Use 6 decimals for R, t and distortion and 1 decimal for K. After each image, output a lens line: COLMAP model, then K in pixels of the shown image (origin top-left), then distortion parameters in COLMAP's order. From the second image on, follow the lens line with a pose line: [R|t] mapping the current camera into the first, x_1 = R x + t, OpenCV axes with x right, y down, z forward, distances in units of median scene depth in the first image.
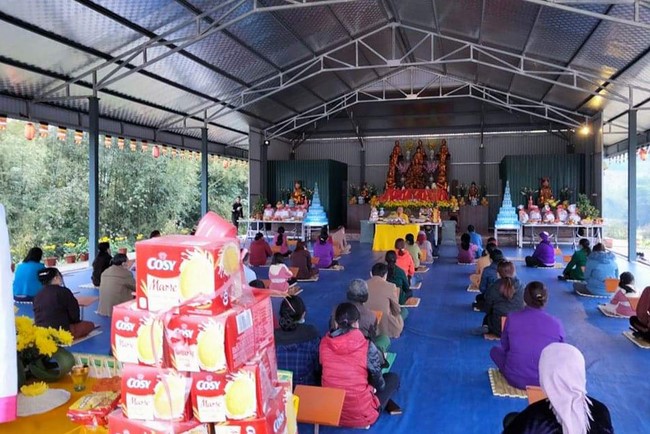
lens RADIAL K [[514.5, 0, 320.4], [0, 514.5, 213.4], [0, 0, 1]] dist [0.015905, -0.026951]
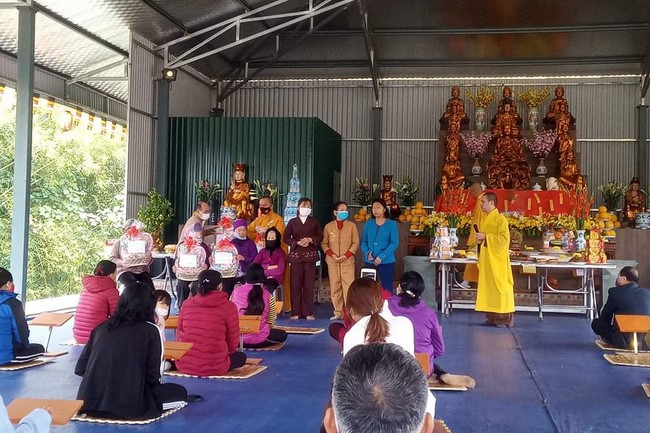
lens RADIAL K [[907.7, 0, 312.2], [0, 907.7, 214.0], [0, 0, 1]] dist [0.095820, 0.000000]
pose [[0.991724, 0.025553, 0.125816, -0.087032], [-0.019016, 0.998419, -0.052890, 0.018793], [-0.126969, 0.050059, 0.990643, 0.260021]]
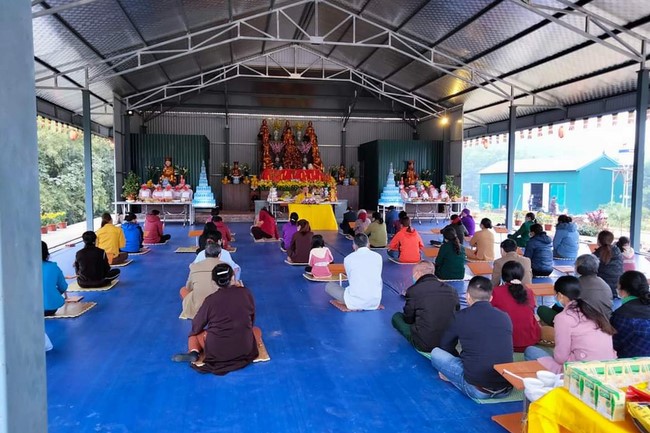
lens RADIAL K [[514.5, 0, 323.6], [0, 514.5, 235.2], [0, 0, 1]] dist [0.015905, -0.026951]
pose [[0.889018, -0.041682, 0.455970, -0.241853], [0.007640, 0.997060, 0.076249, 0.005283], [-0.457808, -0.064303, 0.886723, 0.071334]]
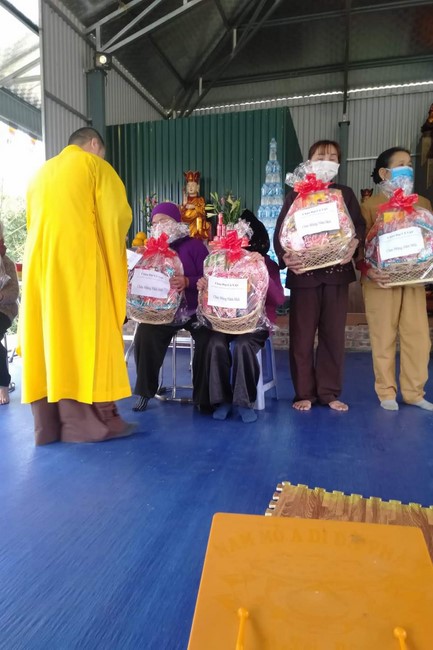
lens RADIAL K [[514.5, 0, 218.8], [0, 514.5, 329.2], [0, 0, 1]] dist [0.015905, -0.026951]
pose [[0.997274, -0.005219, 0.073596, -0.058664], [0.000667, 0.998092, 0.061739, 0.022794], [-0.073778, -0.061522, 0.995375, 0.704298]]
